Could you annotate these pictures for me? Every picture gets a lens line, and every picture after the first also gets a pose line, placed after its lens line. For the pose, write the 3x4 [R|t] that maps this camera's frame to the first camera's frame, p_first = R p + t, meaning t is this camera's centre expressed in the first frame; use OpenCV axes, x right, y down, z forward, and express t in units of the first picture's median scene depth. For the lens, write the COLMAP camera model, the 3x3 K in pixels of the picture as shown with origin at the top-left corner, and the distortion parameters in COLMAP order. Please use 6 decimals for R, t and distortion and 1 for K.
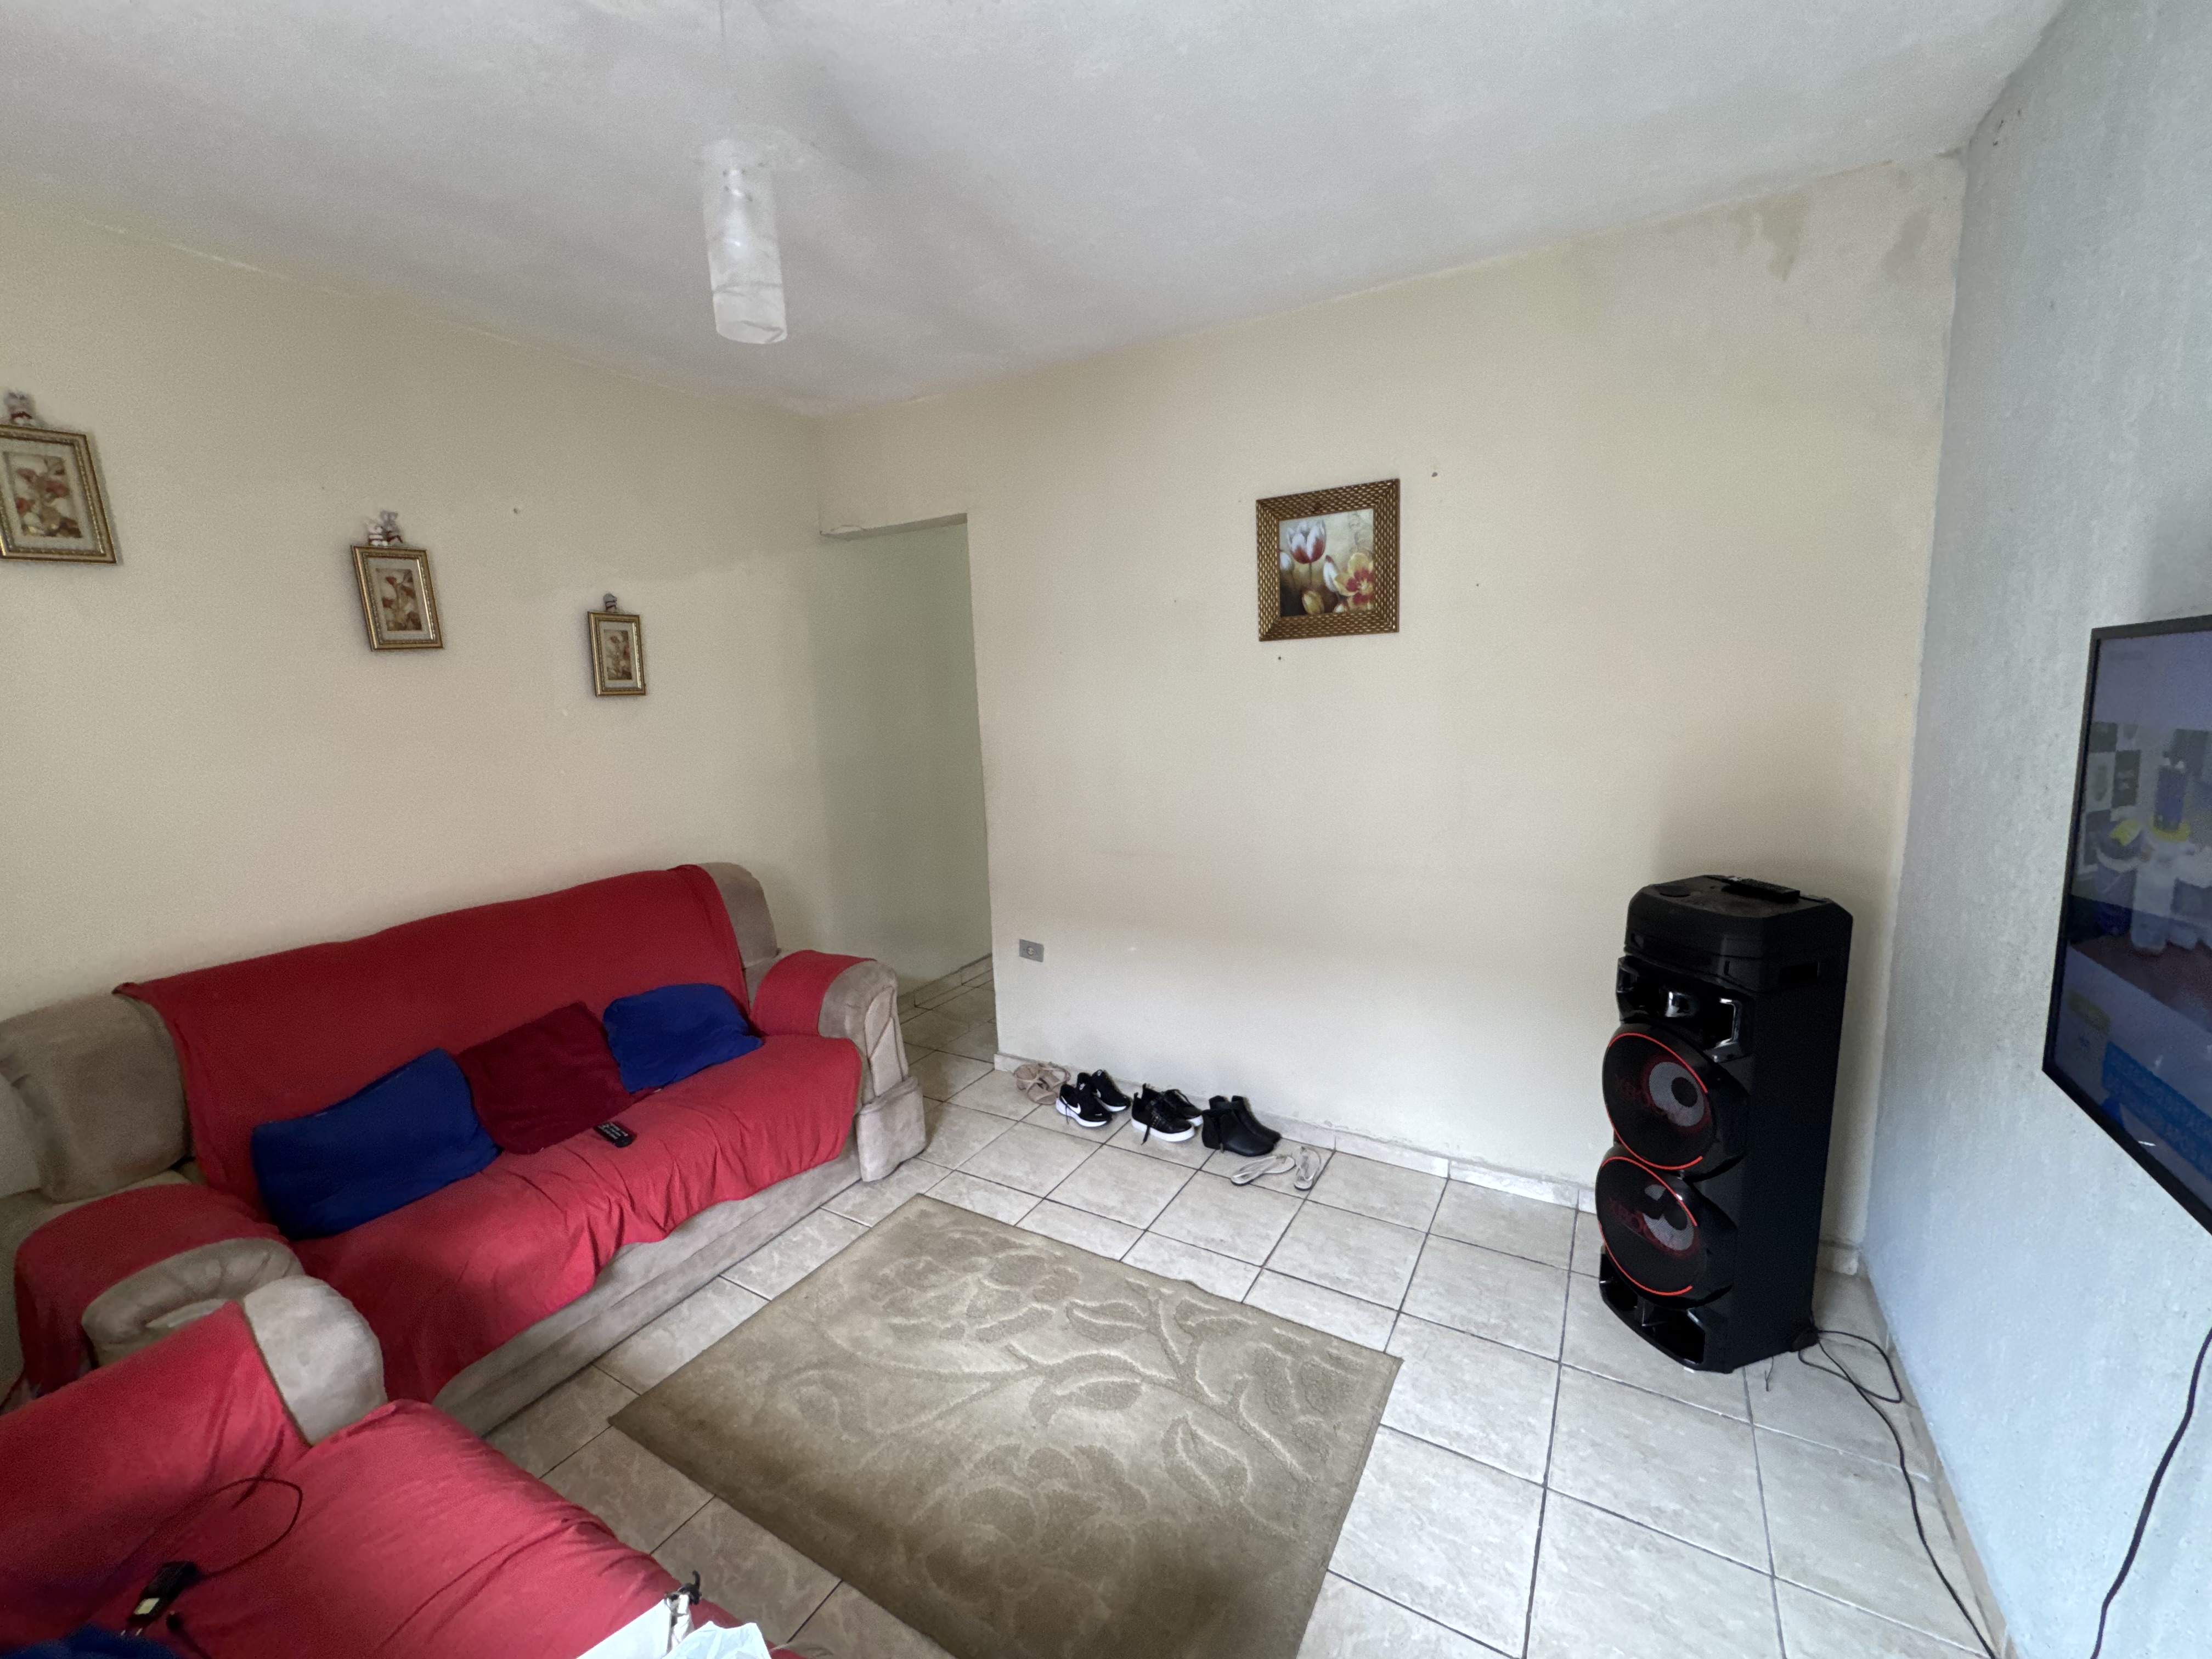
lens RADIAL K [[883.6, 0, 1106.0], [0, 883.6, 829.5], [0, 0, 1]] dist [0.000827, 0.000324]
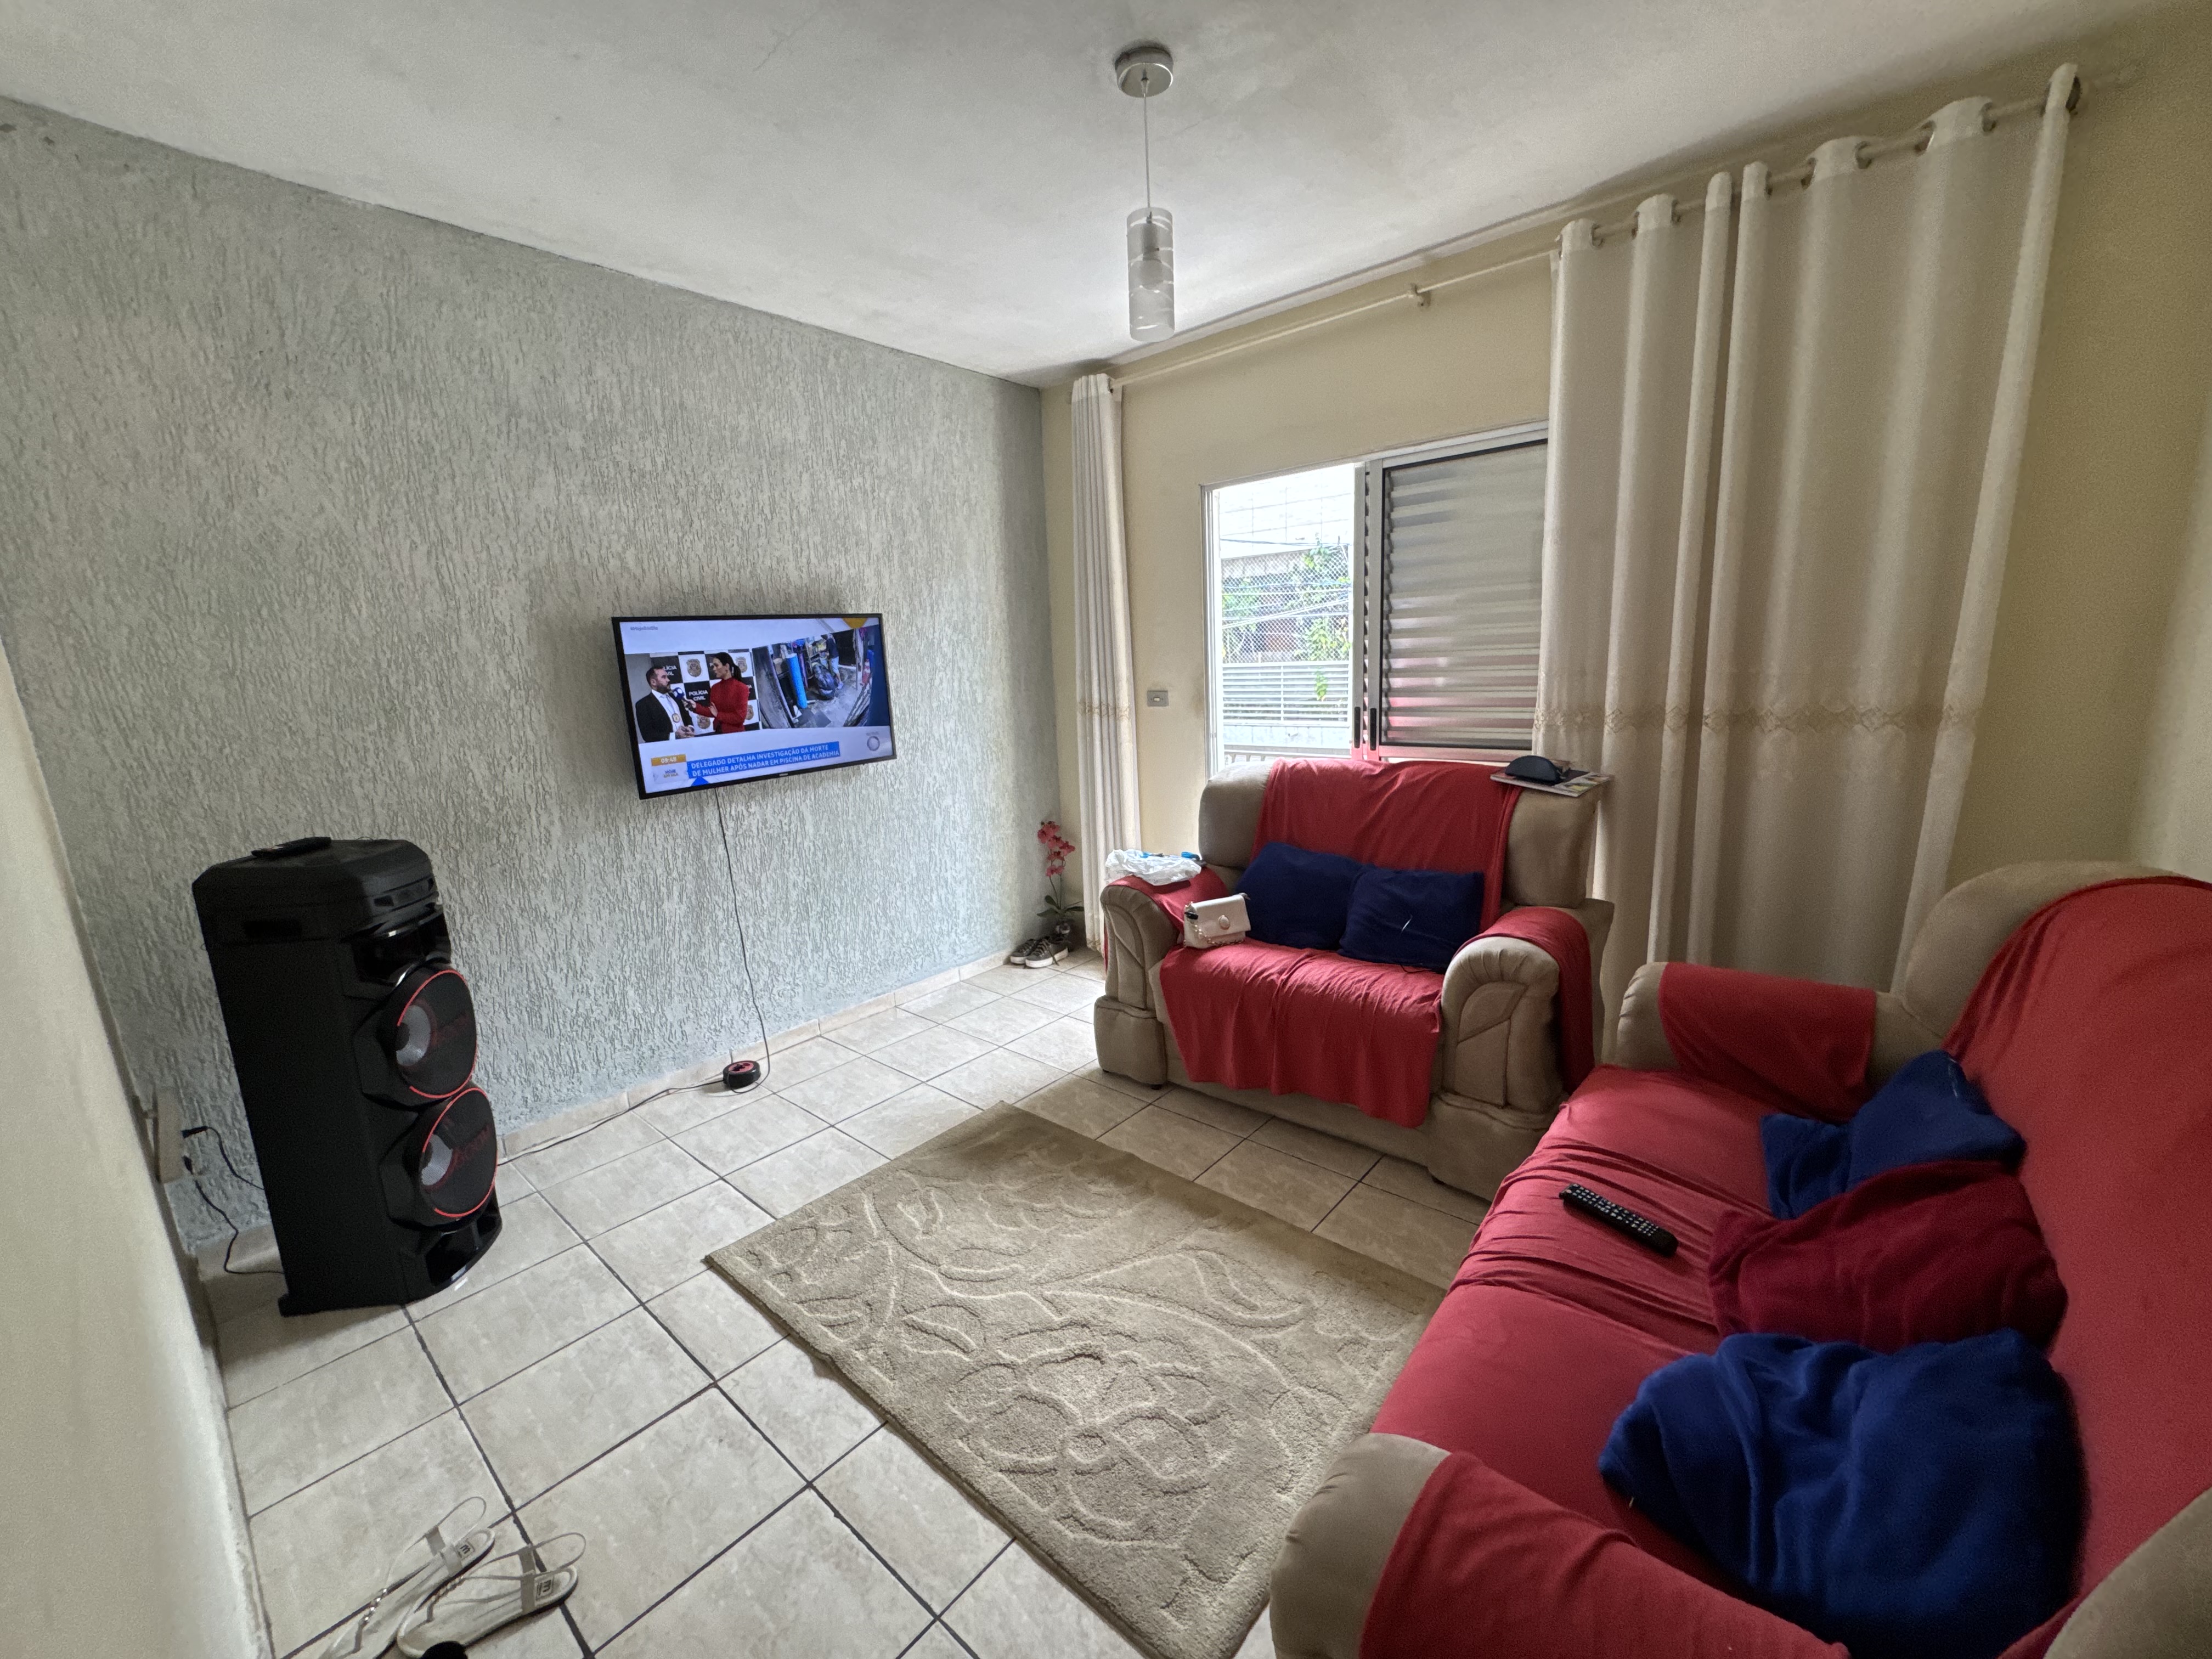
lens RADIAL K [[883.6, 0, 1106.0], [0, 883.6, 829.5], [0, 0, 1]] dist [0.000827, 0.000324]
pose [[-0.981454, 0.035606, 0.188363, -0.383607], [0.100530, 0.932242, 0.347589, -0.219823], [-0.163223, 0.360079, -0.918532, 1.821063]]
